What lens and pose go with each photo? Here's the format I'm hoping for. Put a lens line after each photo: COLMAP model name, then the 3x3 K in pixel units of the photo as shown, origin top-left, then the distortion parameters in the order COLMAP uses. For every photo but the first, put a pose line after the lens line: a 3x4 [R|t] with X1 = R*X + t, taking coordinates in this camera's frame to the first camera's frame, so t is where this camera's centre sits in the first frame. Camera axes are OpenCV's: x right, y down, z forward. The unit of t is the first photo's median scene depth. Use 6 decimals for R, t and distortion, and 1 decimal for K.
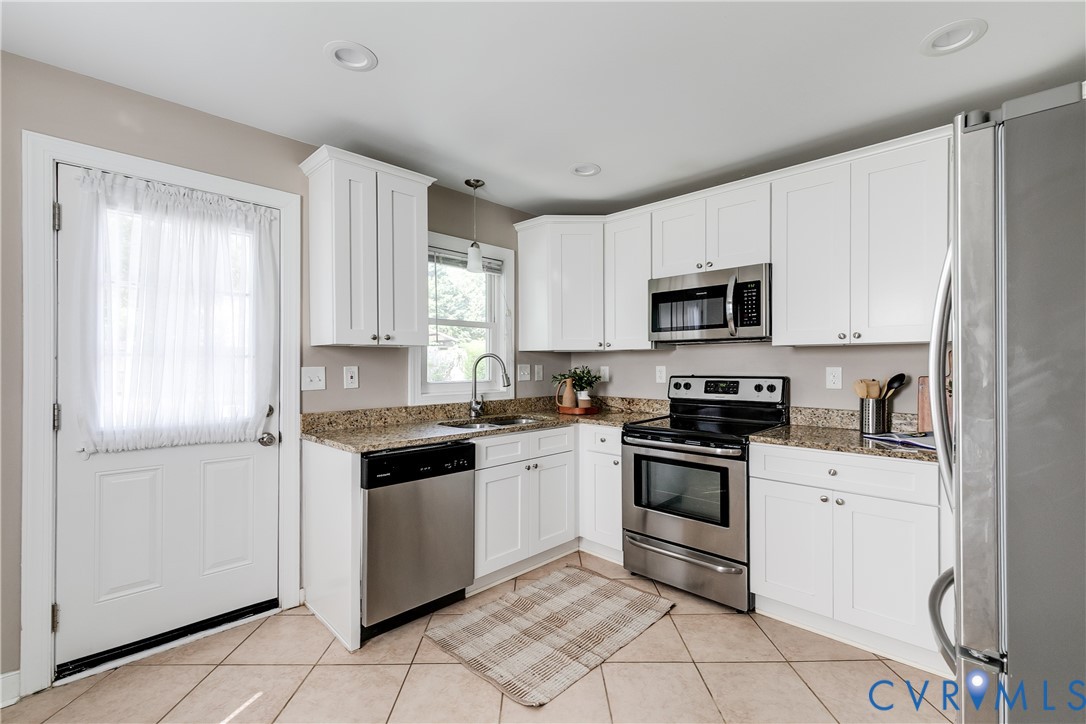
lens RADIAL K [[479.5, 0, 560.1], [0, 479.5, 365.4], [0, 0, 1]] dist [0.002711, 0.000020]
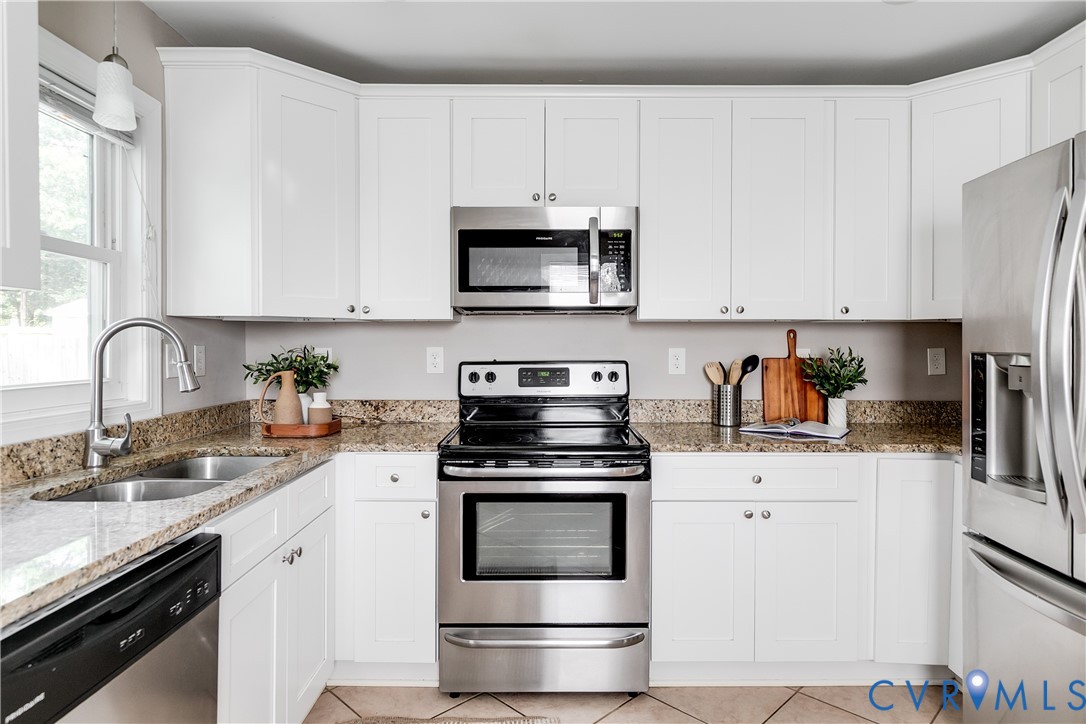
lens RADIAL K [[618.6, 0, 544.7], [0, 618.6, 347.6], [0, 0, 1]] dist [-0.000460, 0.000223]
pose [[0.728731, -0.000893, 0.684800, -0.288521], [0.000311, 0.999999, 0.000973, 0.001739], [-0.684800, -0.000496, 0.728731, 0.359213]]
